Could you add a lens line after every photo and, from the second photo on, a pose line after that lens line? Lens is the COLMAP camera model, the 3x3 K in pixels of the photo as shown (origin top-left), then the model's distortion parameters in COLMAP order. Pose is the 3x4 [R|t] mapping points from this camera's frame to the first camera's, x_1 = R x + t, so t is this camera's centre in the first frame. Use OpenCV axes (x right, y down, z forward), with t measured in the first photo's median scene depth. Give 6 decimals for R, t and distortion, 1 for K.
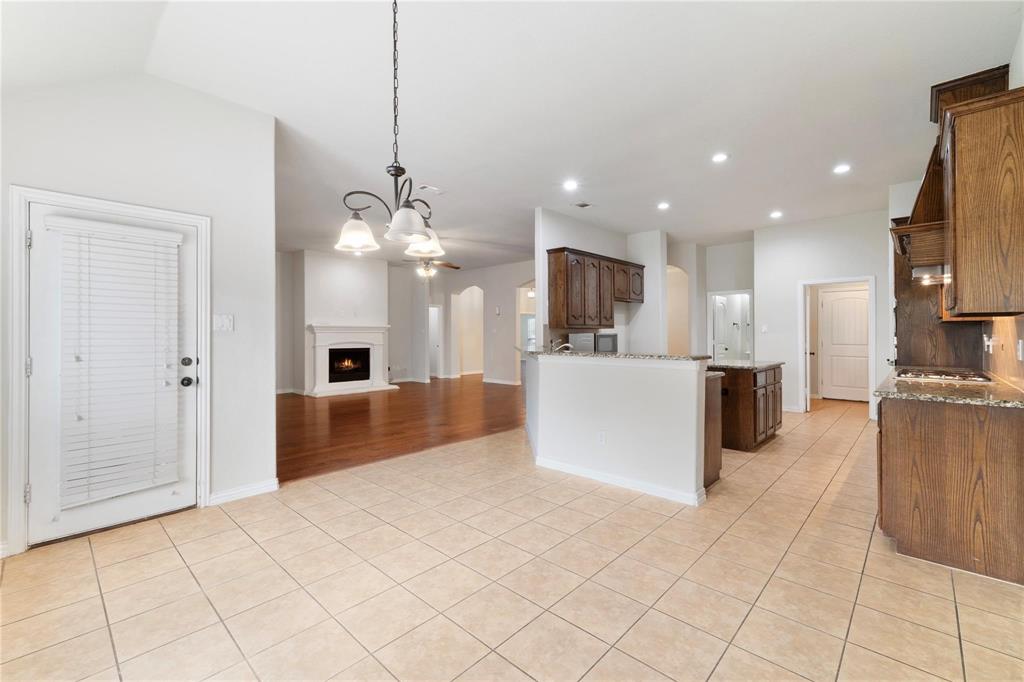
lens RADIAL K [[433.9, 0, 511.9], [0, 433.9, 336.3], [0, 0, 1]] dist [0.011187, 0.000144]
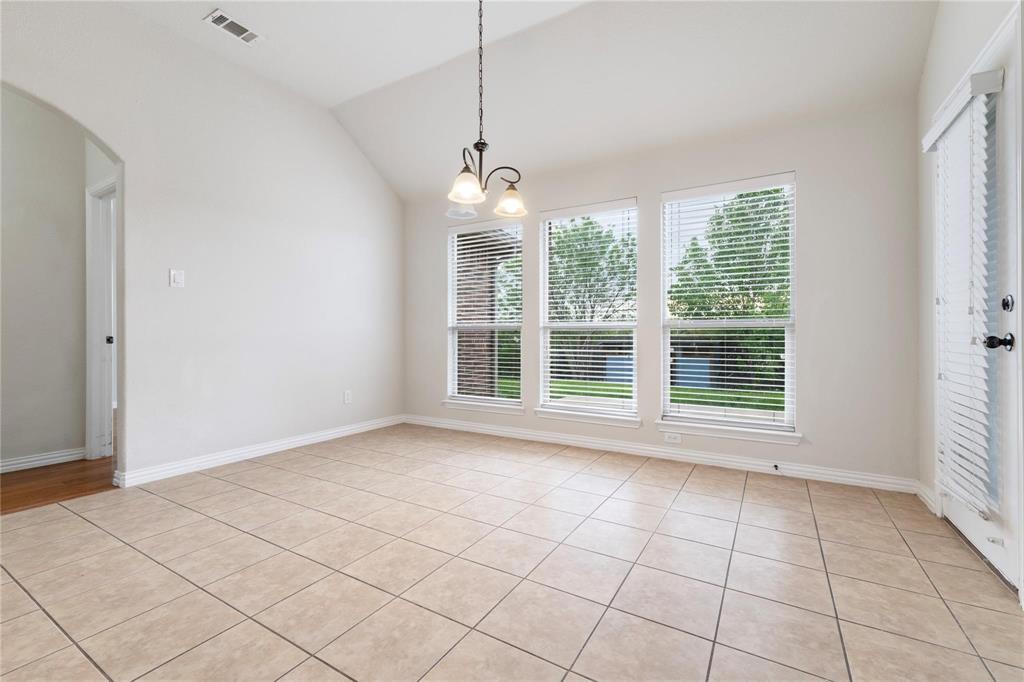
lens RADIAL K [[433.9, 0, 511.9], [0, 433.9, 336.3], [0, 0, 1]] dist [0.011187, 0.000144]
pose [[-0.977141, 0.003950, -0.212554, -0.073912], [0.003893, 0.999992, 0.000687, 0.124195], [0.212555, -0.000156, -0.977149, 1.816930]]
